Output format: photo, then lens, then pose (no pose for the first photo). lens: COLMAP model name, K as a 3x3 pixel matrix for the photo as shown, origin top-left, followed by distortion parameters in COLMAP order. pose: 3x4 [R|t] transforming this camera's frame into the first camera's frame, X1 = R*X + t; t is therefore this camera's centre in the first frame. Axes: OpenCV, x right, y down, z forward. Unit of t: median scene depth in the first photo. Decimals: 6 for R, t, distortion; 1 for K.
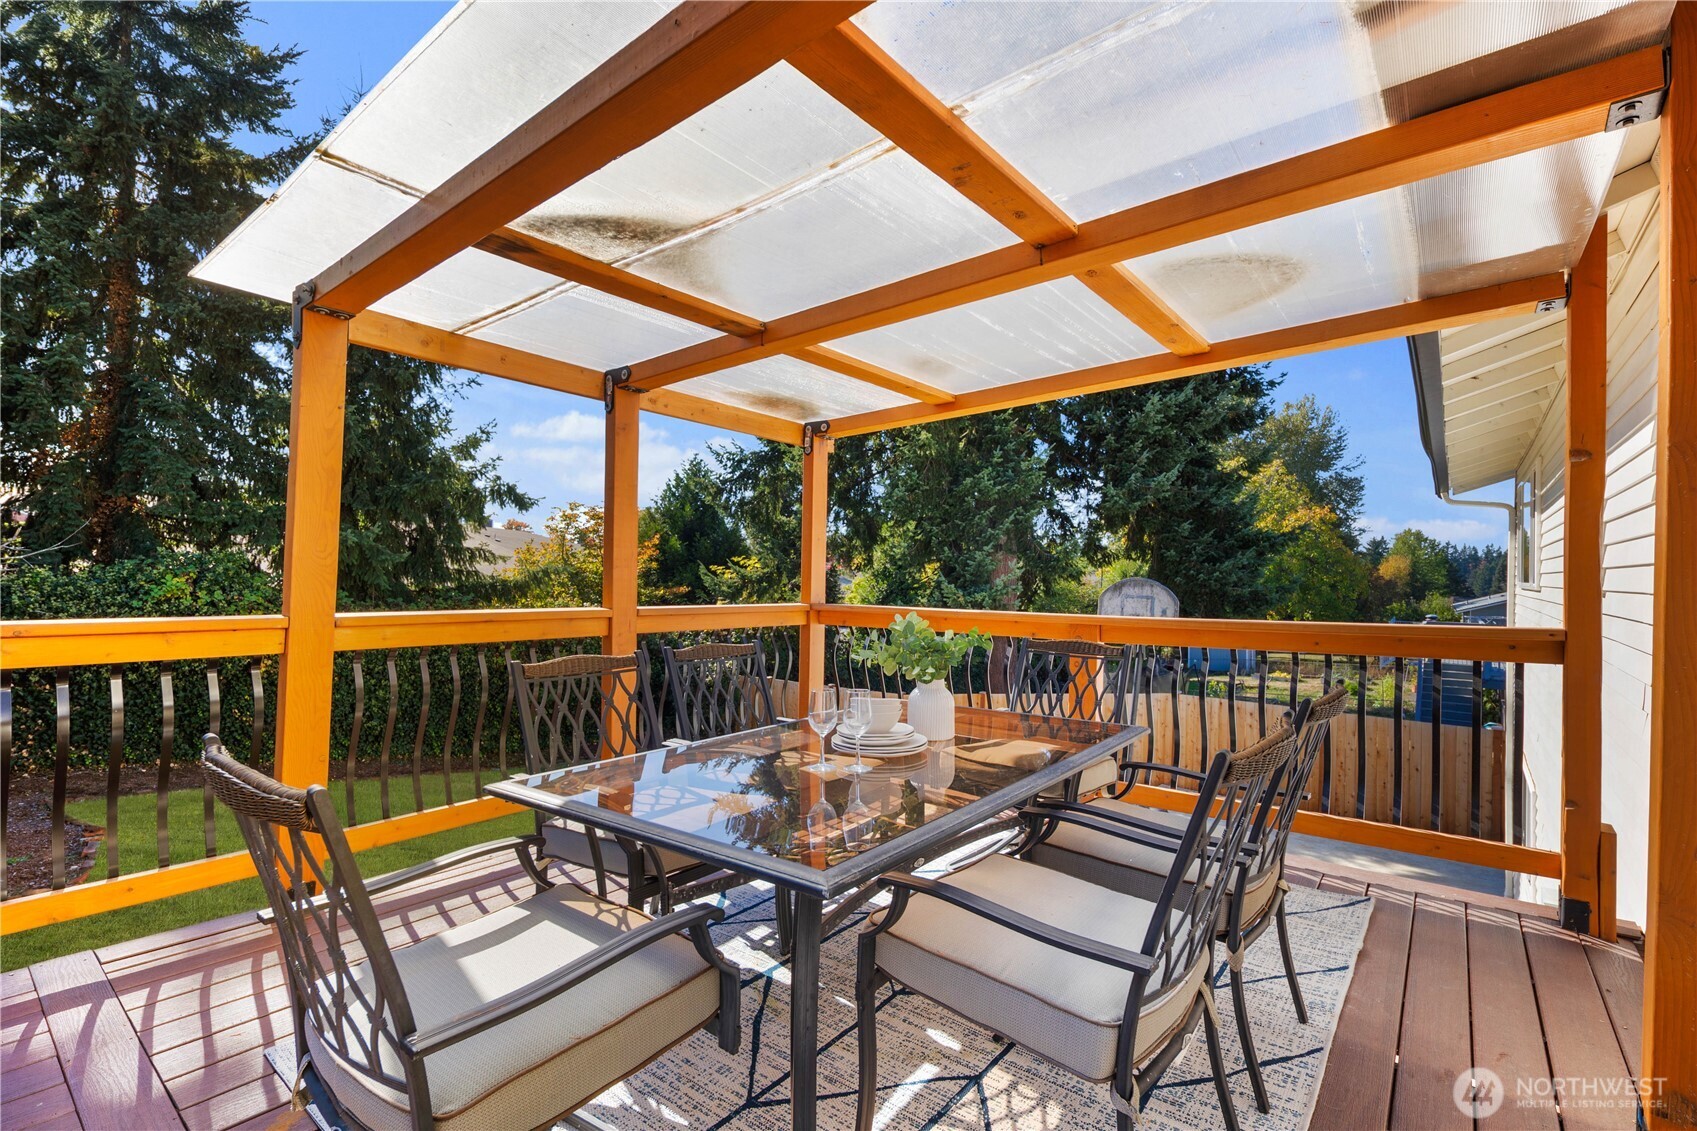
lens RADIAL K [[763.1, 0, 840.9], [0, 763.1, 571.2], [0, 0, 1]] dist [-0.008361, -0.000352]
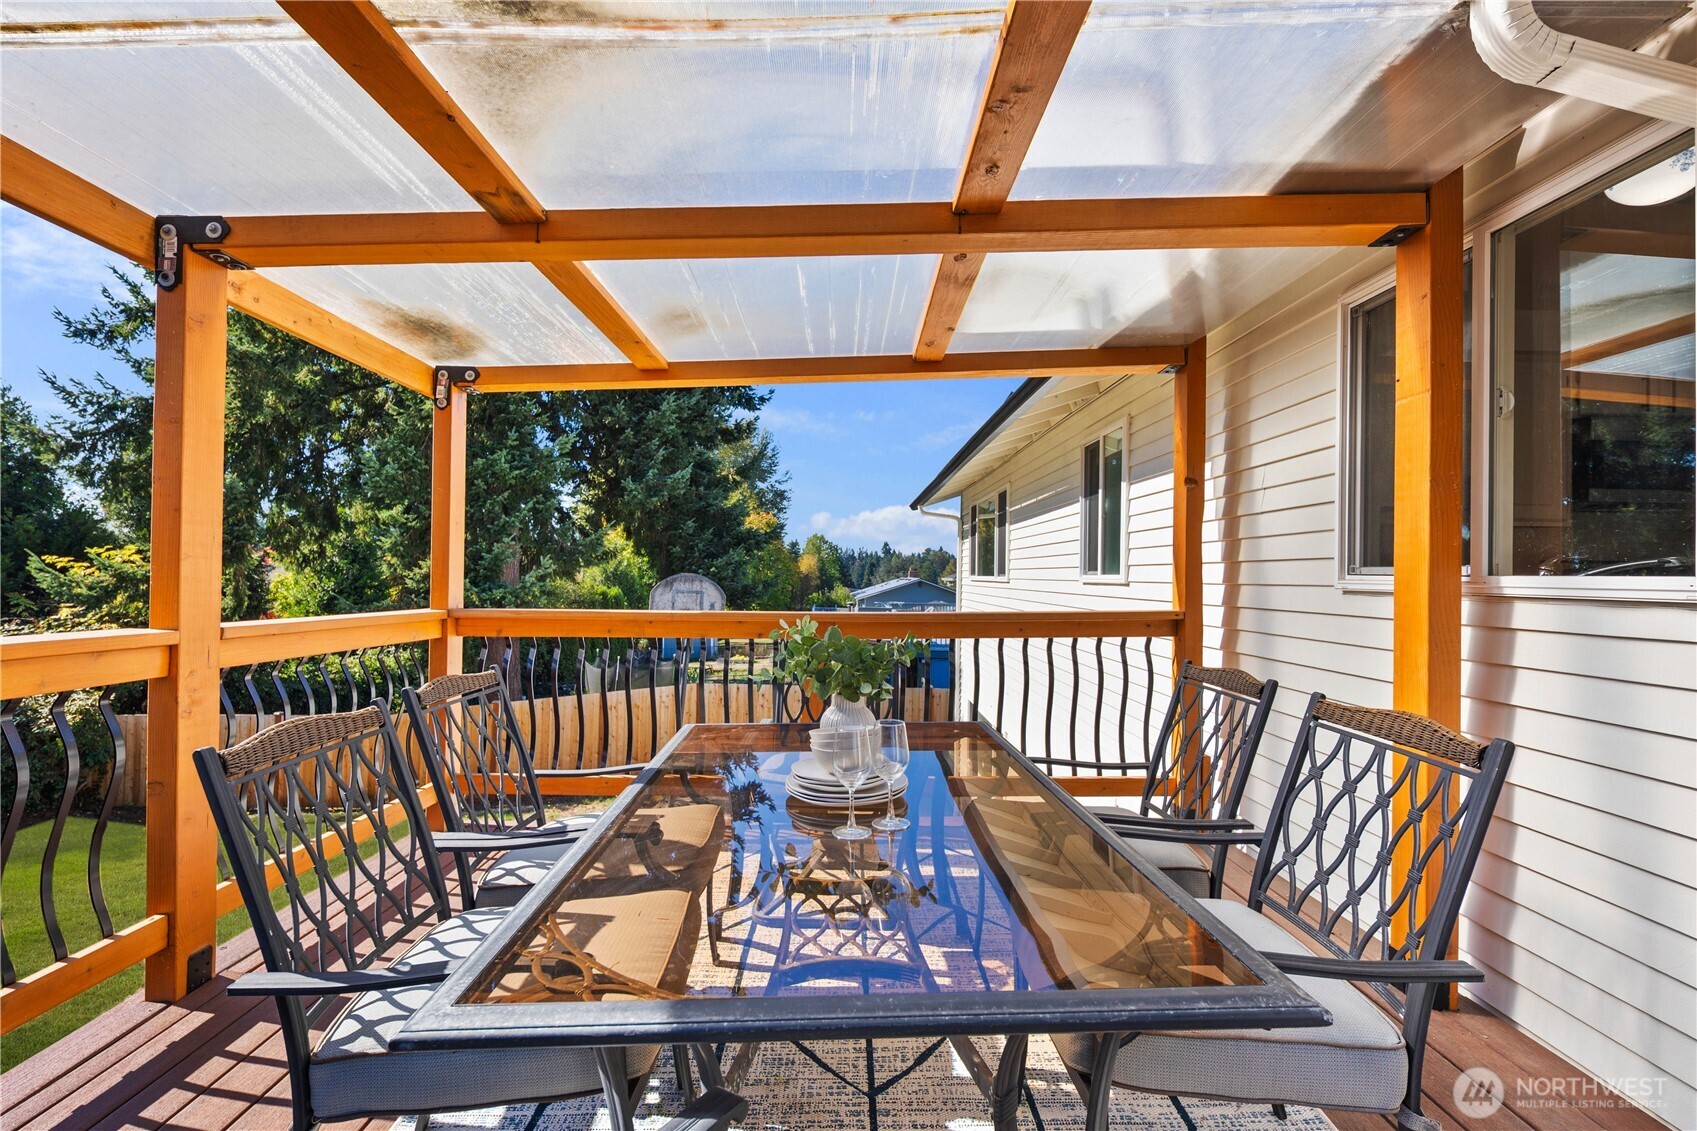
lens RADIAL K [[763.1, 0, 840.9], [0, 763.1, 571.2], [0, 0, 1]] dist [-0.008361, -0.000352]
pose [[0.777715, -0.001932, 0.628614, -0.055260], [-0.002023, 0.999982, 0.005577, 0.000046], [-0.628613, -0.005609, 0.777698, 0.048475]]
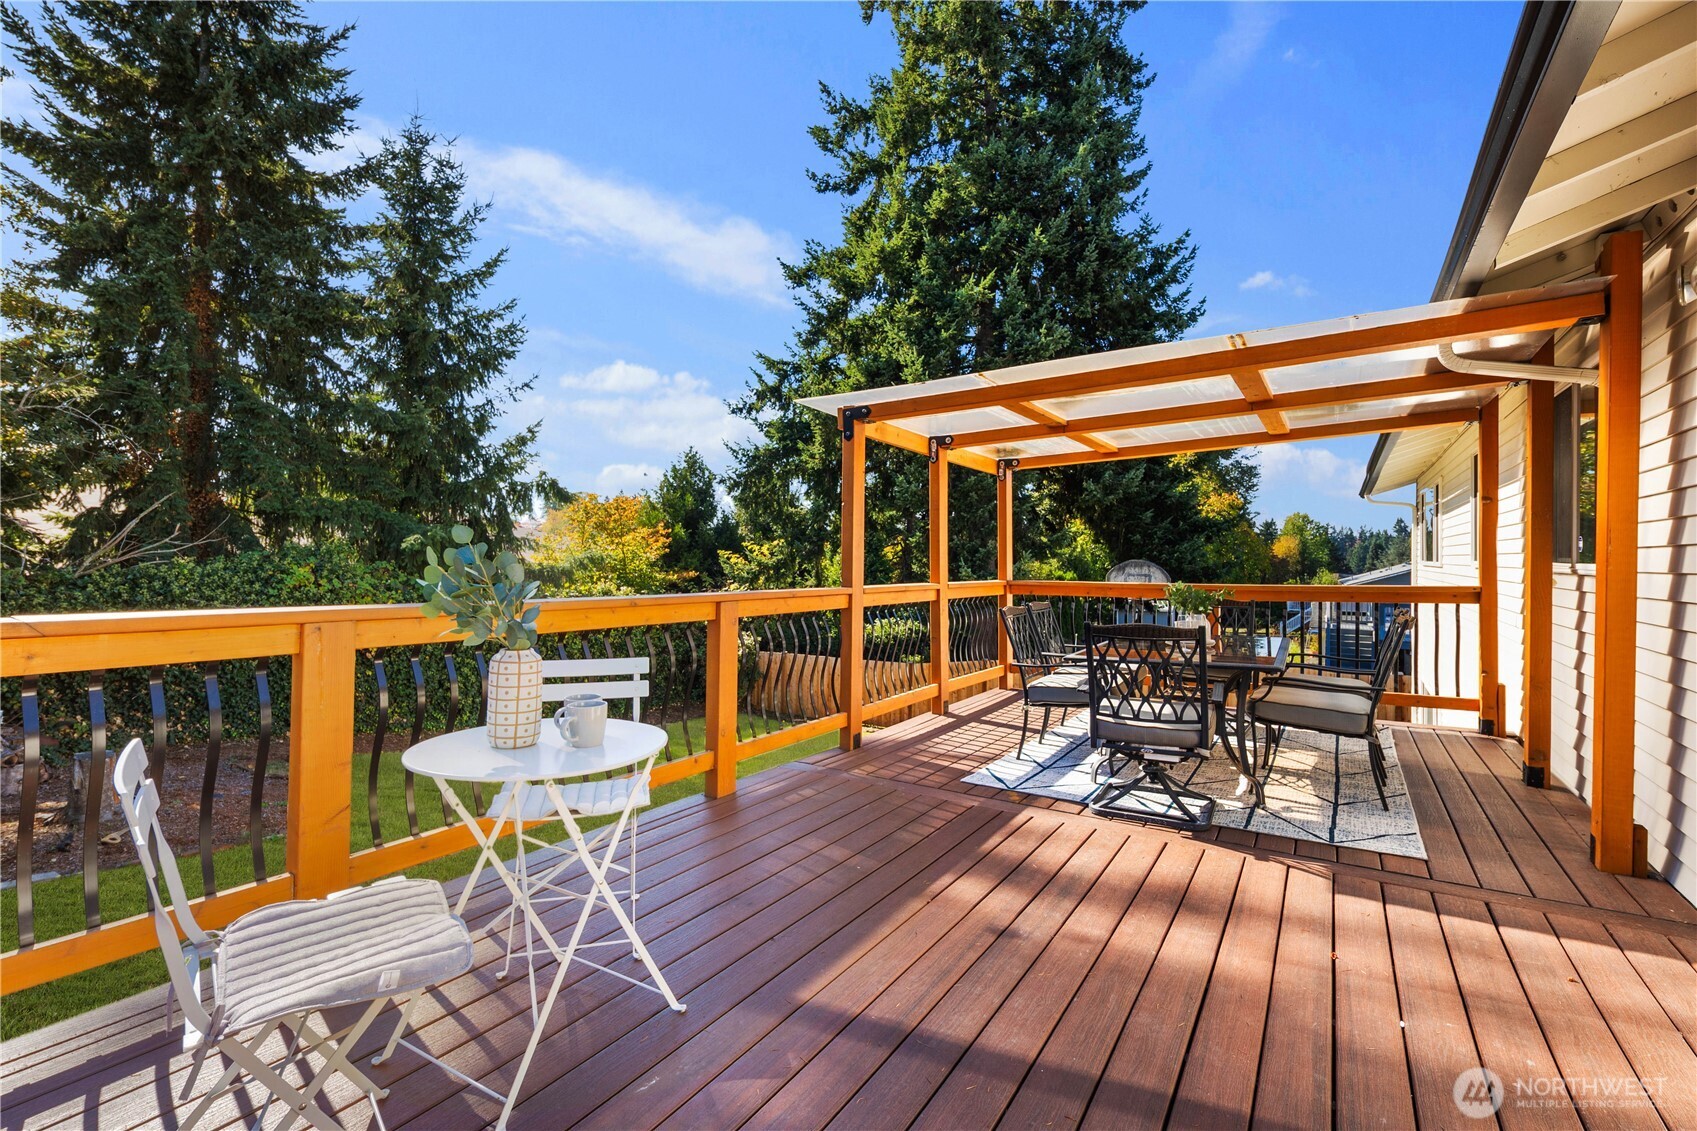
lens RADIAL K [[762.1, 0, 835.4], [0, 762.1, 561.7], [0, 0, 1]] dist [-0.003684, -0.000081]
pose [[0.995031, -0.009611, 0.099097, -0.141214], [0.008644, 0.999911, 0.010188, -0.003255], [-0.099186, -0.009280, 0.995026, -0.124412]]
